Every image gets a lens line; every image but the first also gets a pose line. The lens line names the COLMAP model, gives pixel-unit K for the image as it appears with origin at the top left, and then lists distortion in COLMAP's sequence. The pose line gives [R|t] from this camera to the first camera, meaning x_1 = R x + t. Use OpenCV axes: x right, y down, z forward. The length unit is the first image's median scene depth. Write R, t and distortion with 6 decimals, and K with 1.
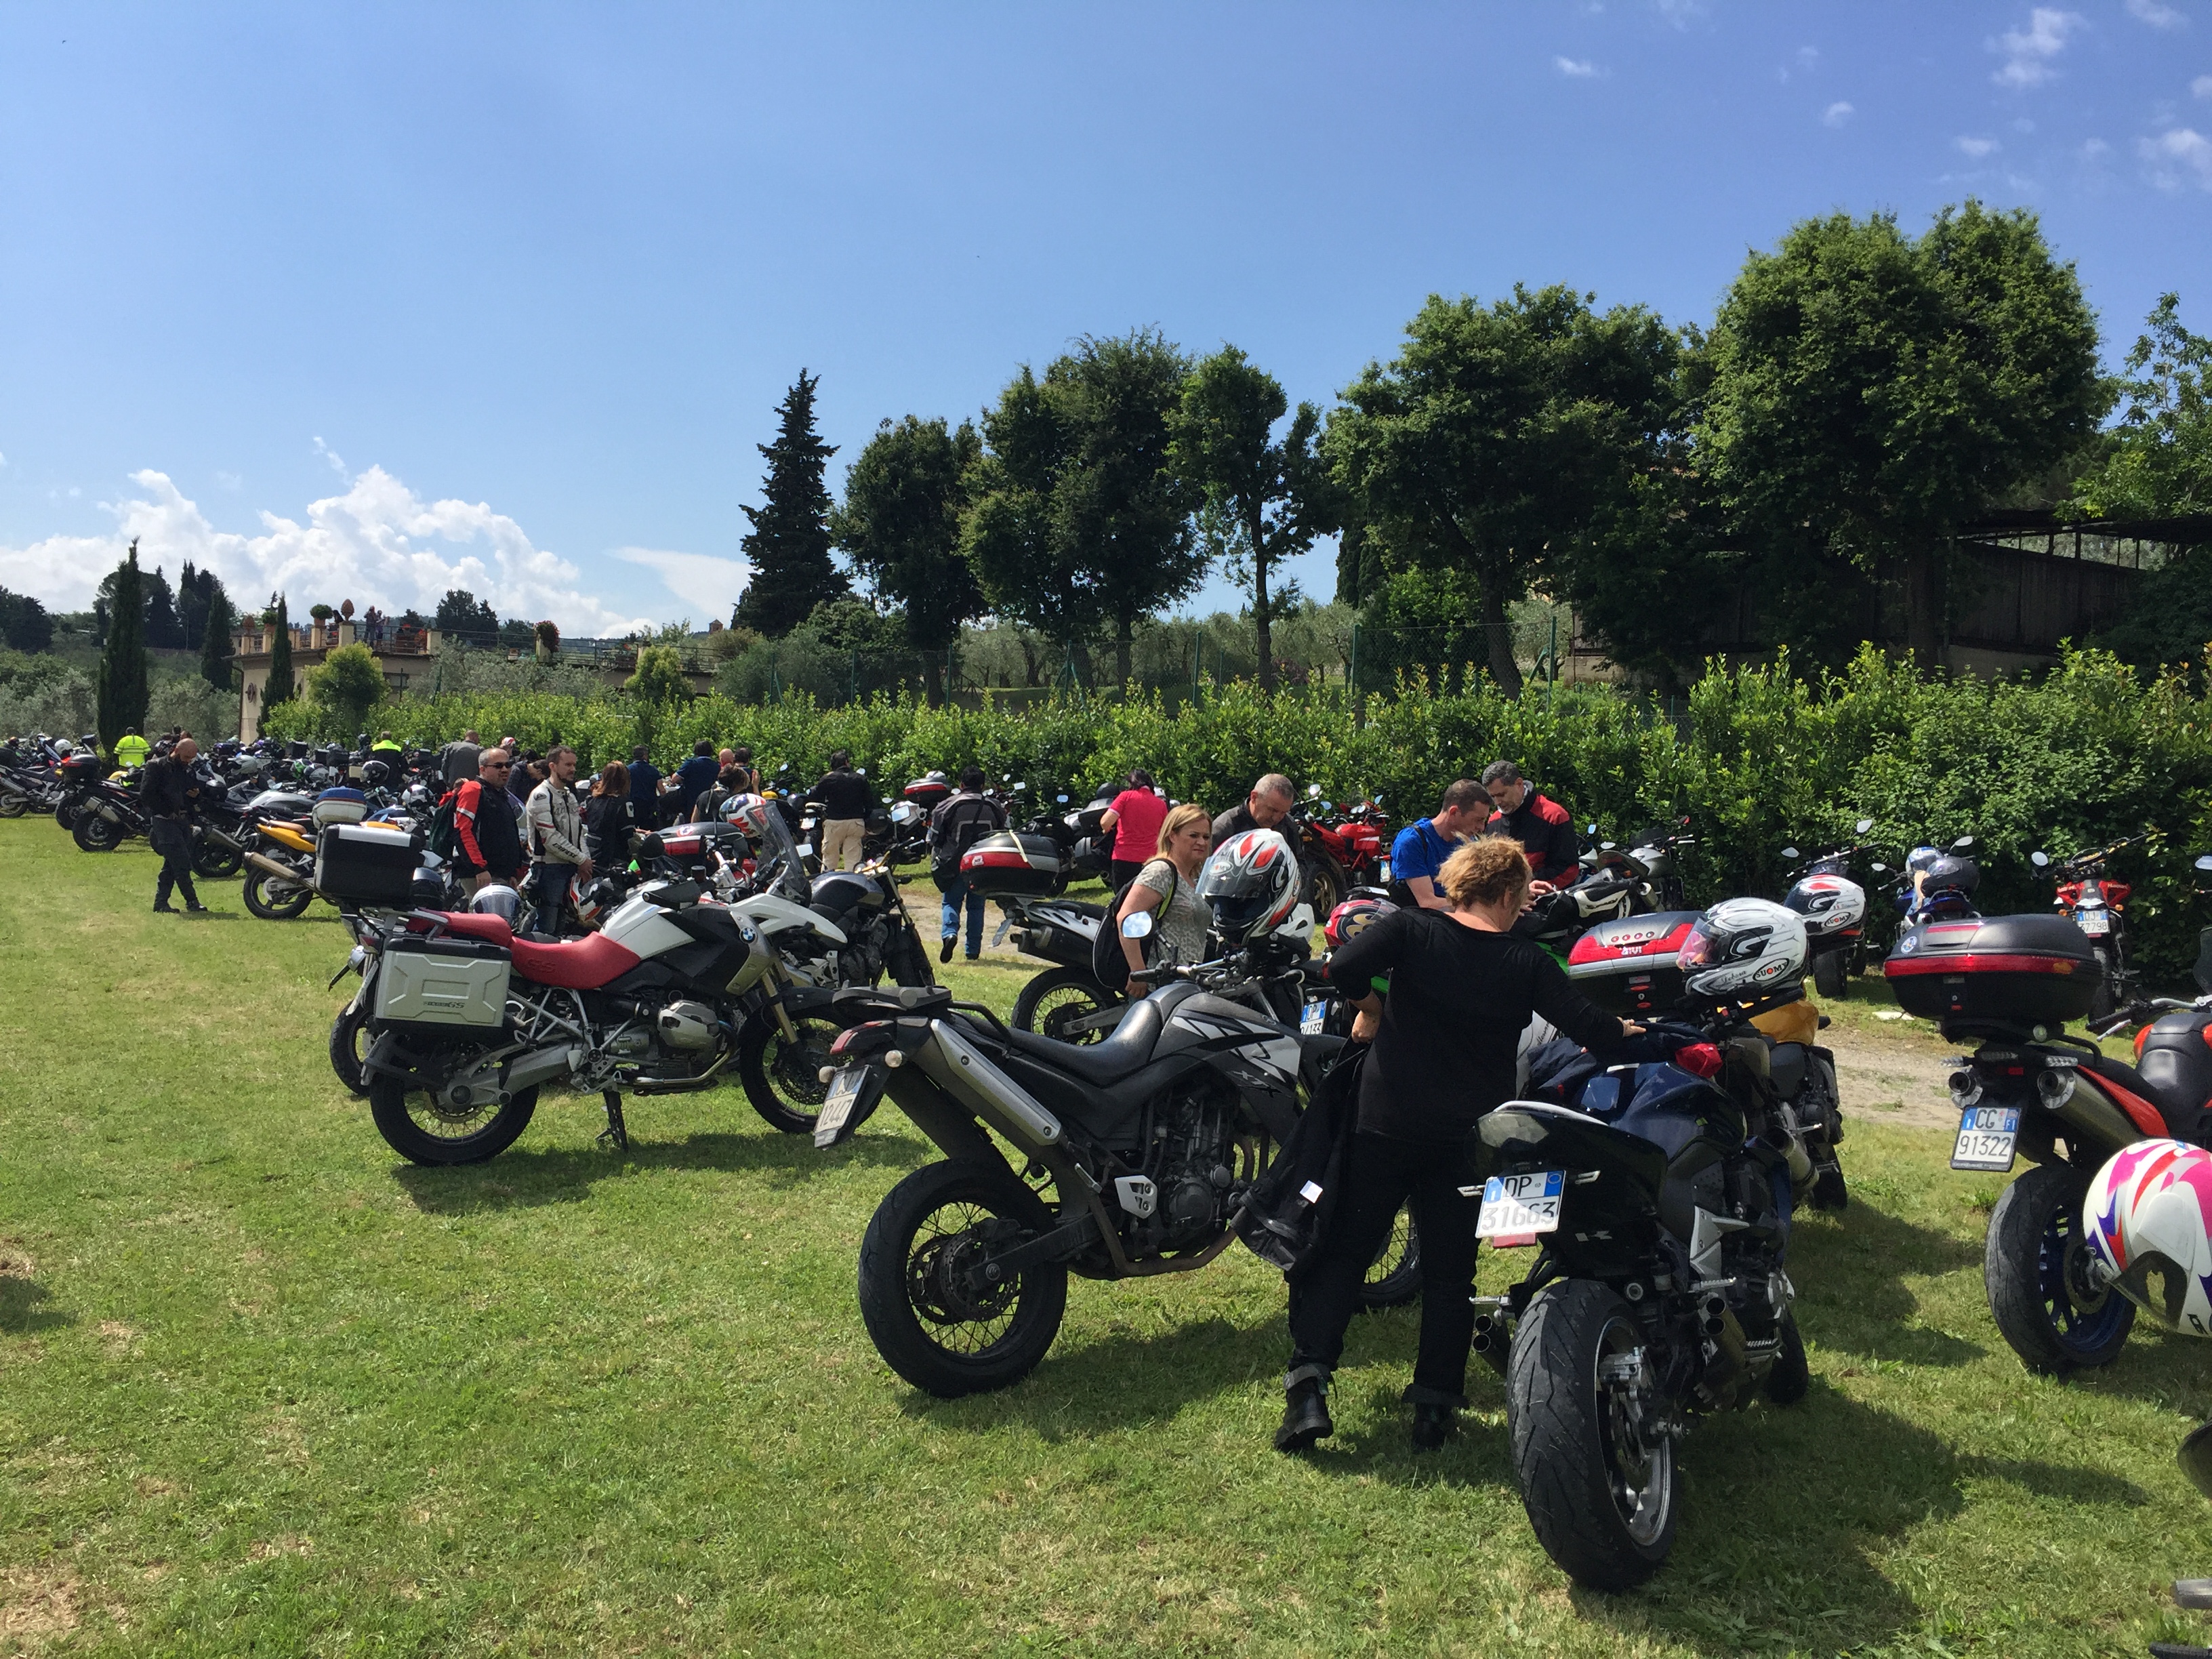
lens RADIAL K [[1899.4, 0, 1113.4], [0, 1899.4, 828.6], [0, 0, 1]] dist [0.054382, -0.071153]
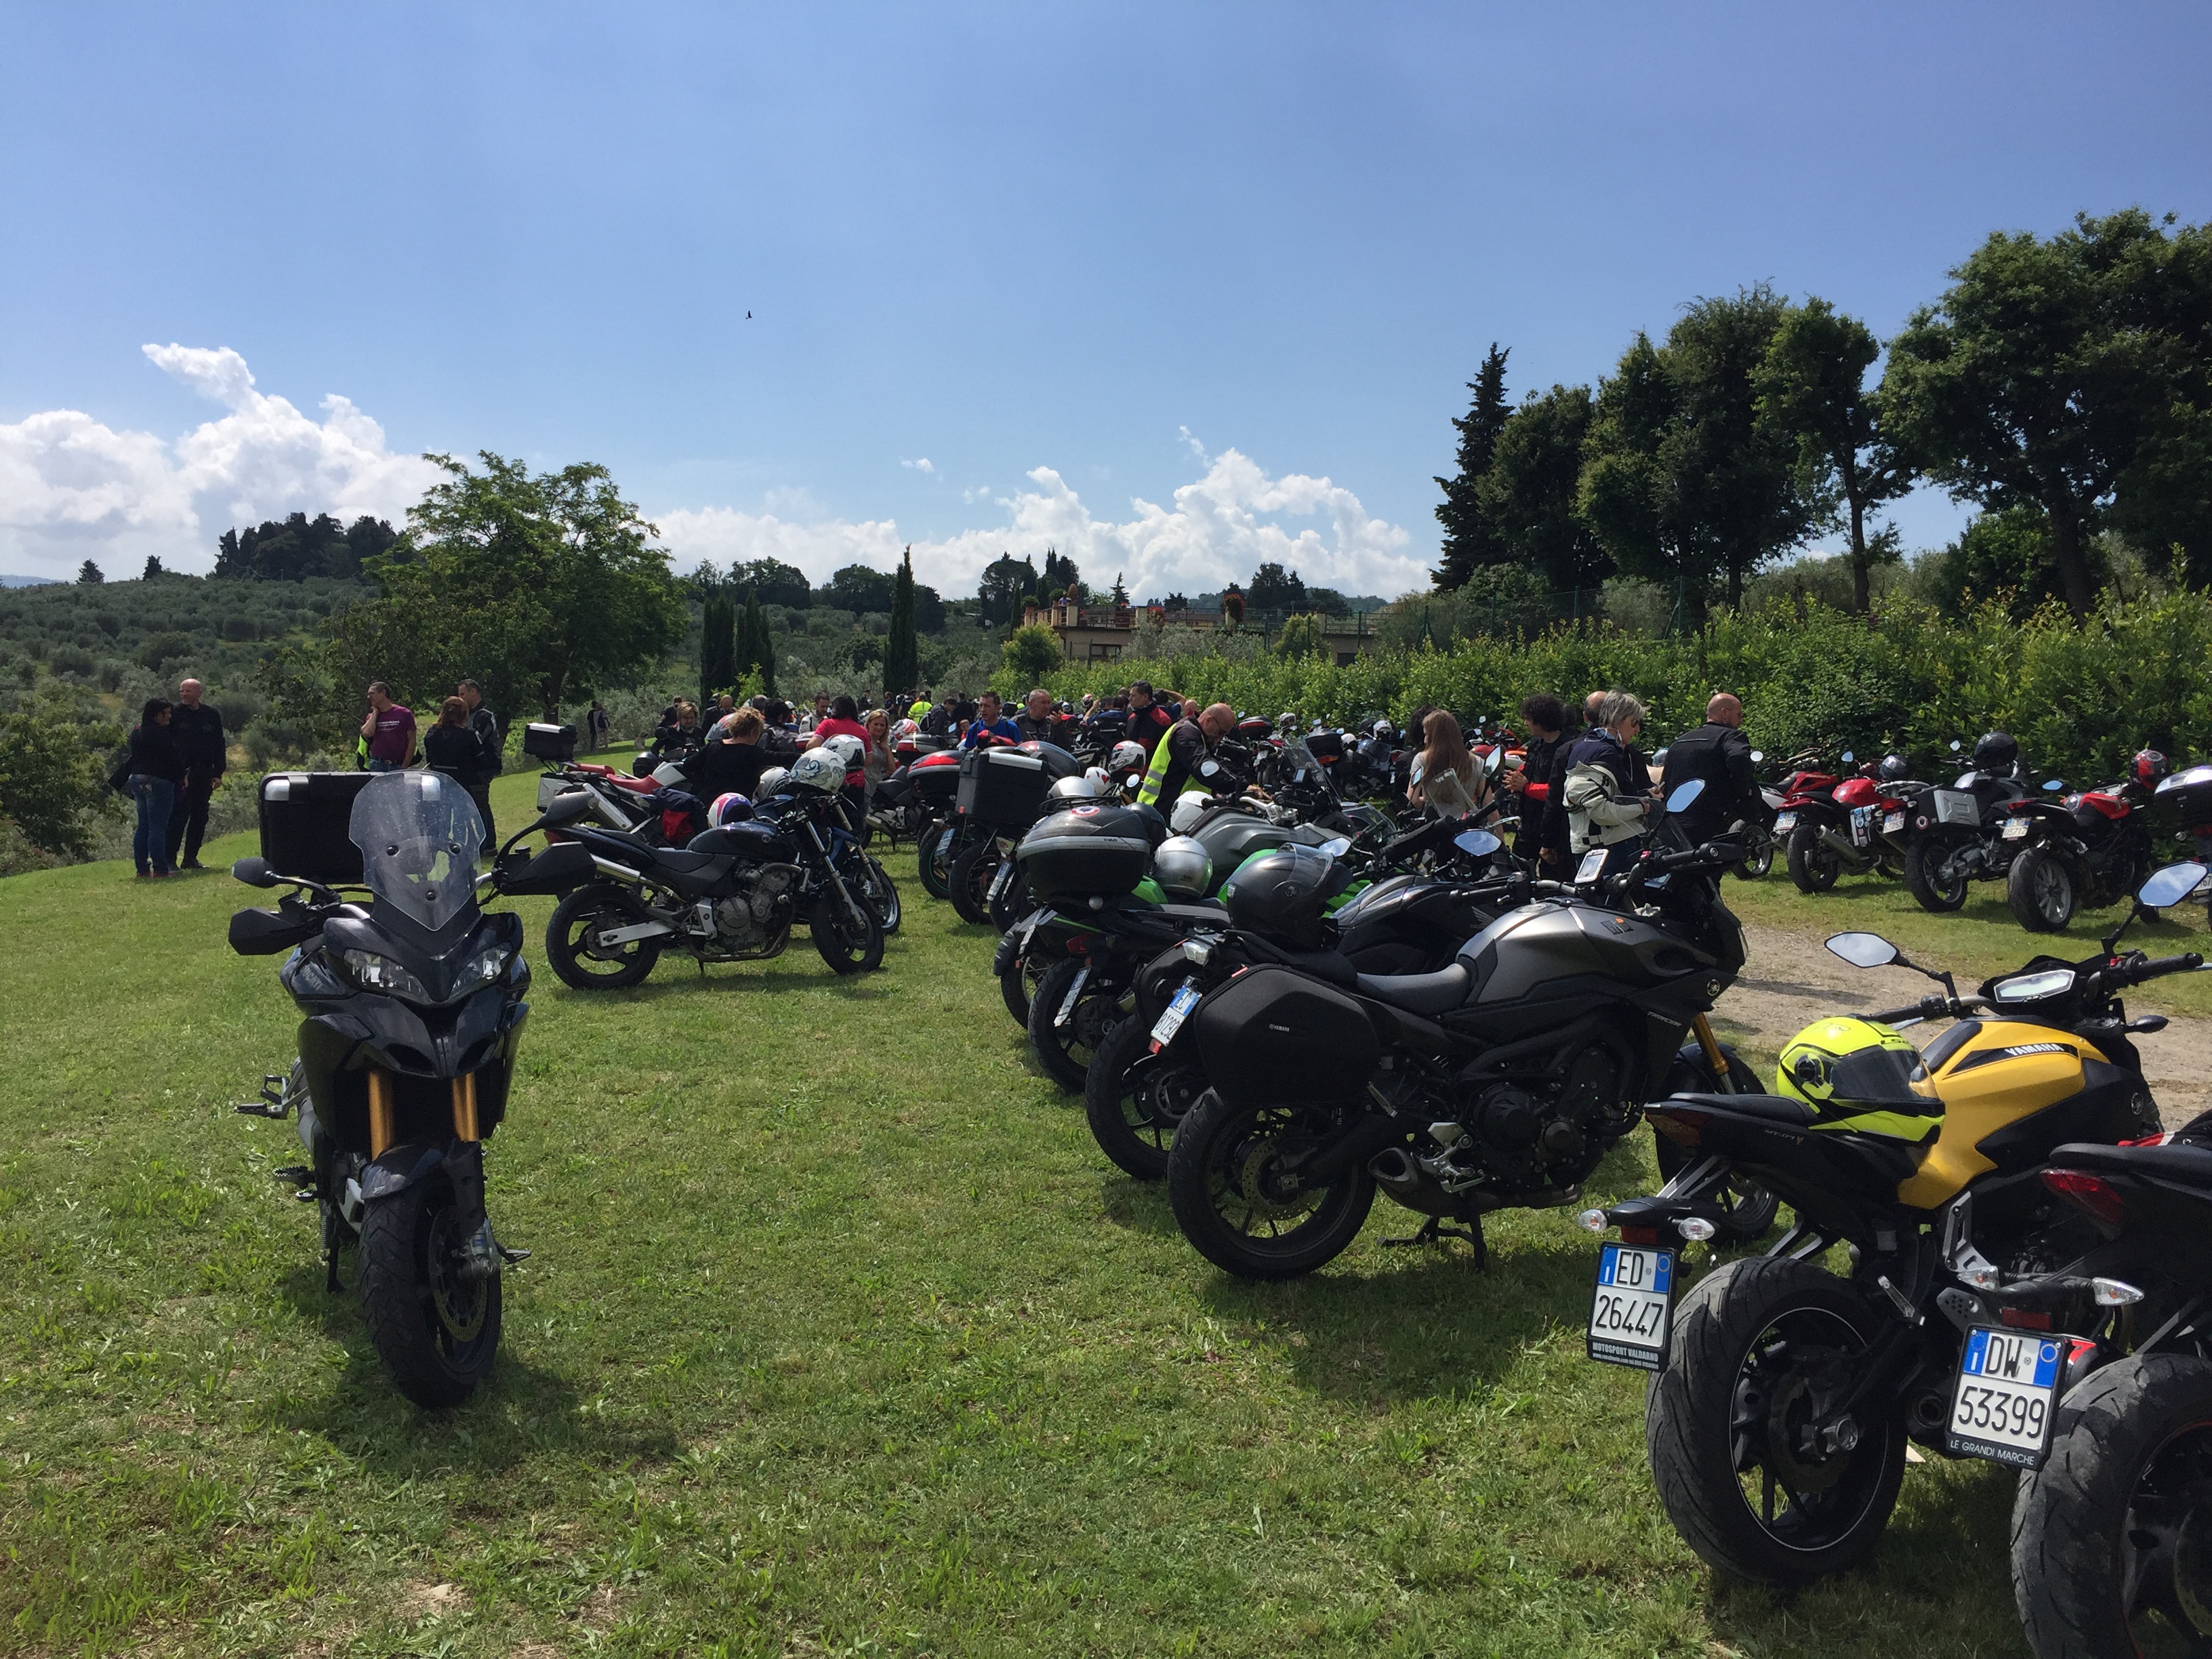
lens RADIAL K [[1899.4, 0, 1117.9], [0, 1899.4, 831.6], [0, 0, 1]] dist [0.054382, -0.071153]
pose [[0.910234, 0.012147, -0.413916, 0.141898], [-0.002567, 0.999716, 0.023694, 0.008600], [0.414086, -0.020505, 0.910007, -0.090088]]
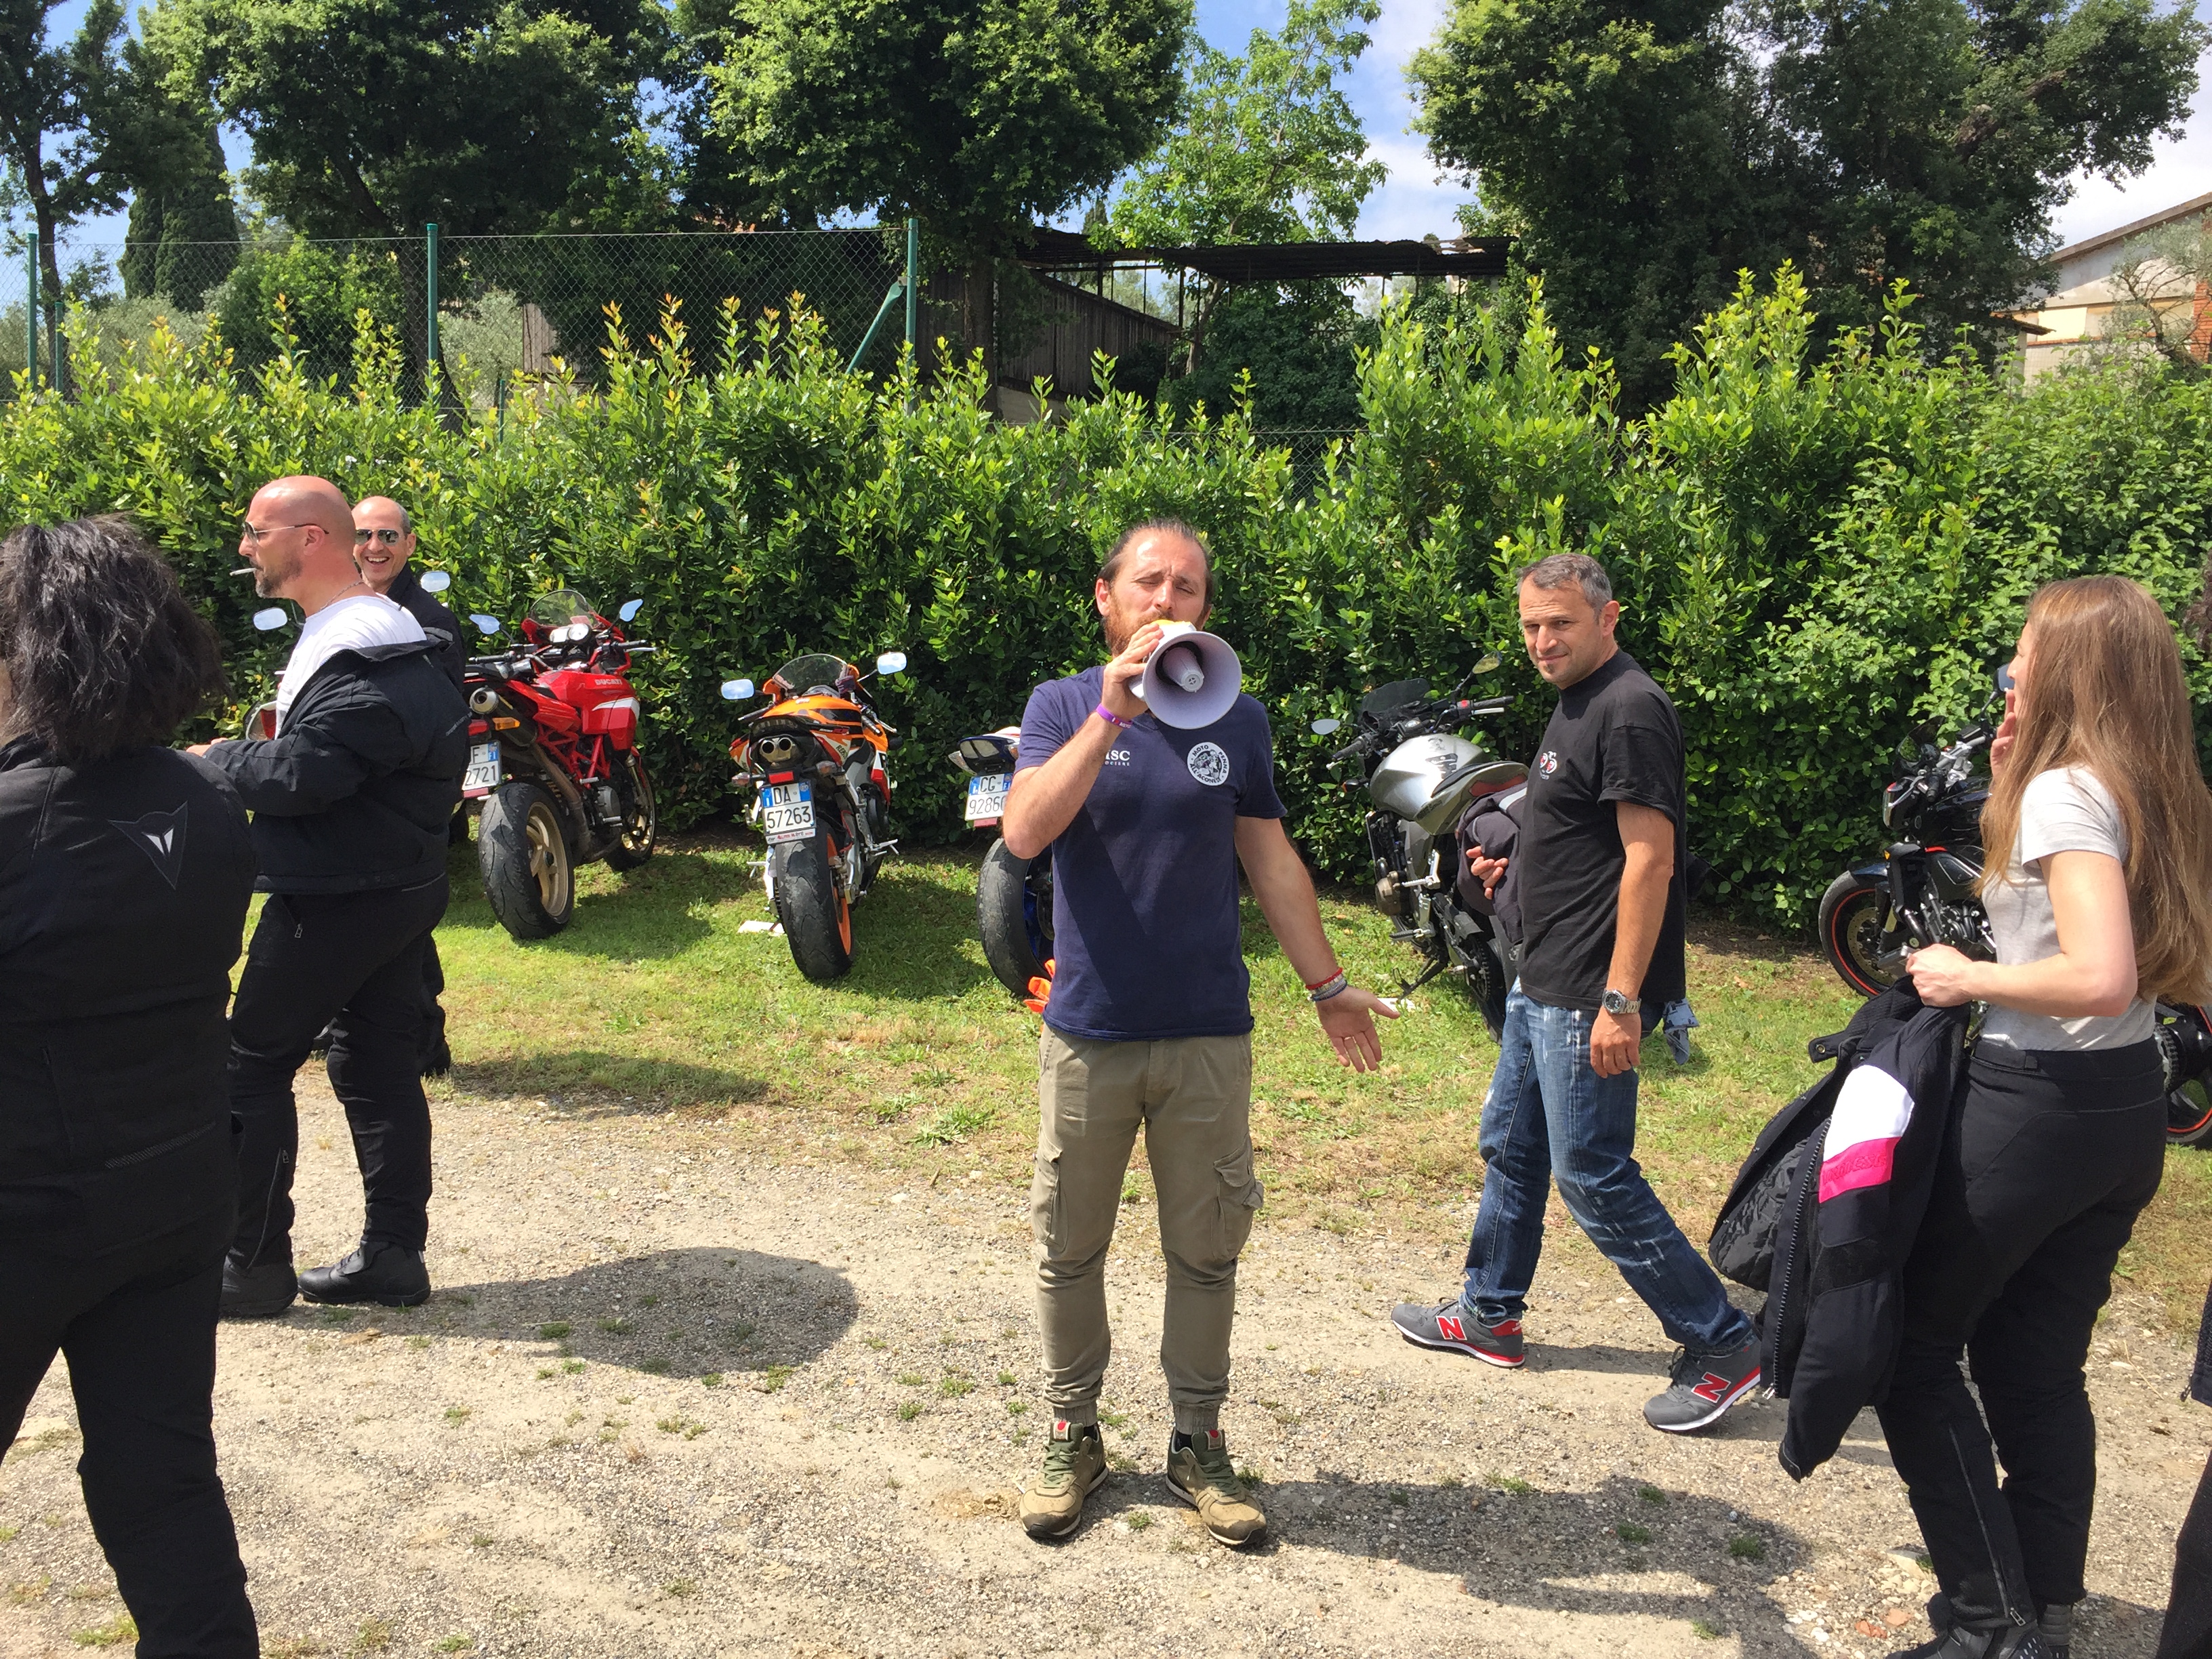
lens RADIAL K [[1899.4, 0, 1095.4], [0, 1899.4, 816.7], [0, 0, 1]] dist [0.054382, -0.071153]
pose [[0.832636, -0.077134, 0.548423, -0.003079], [0.012058, 0.992544, 0.121292, -0.006519], [-0.553690, -0.094379, 0.827357, 0.195753]]
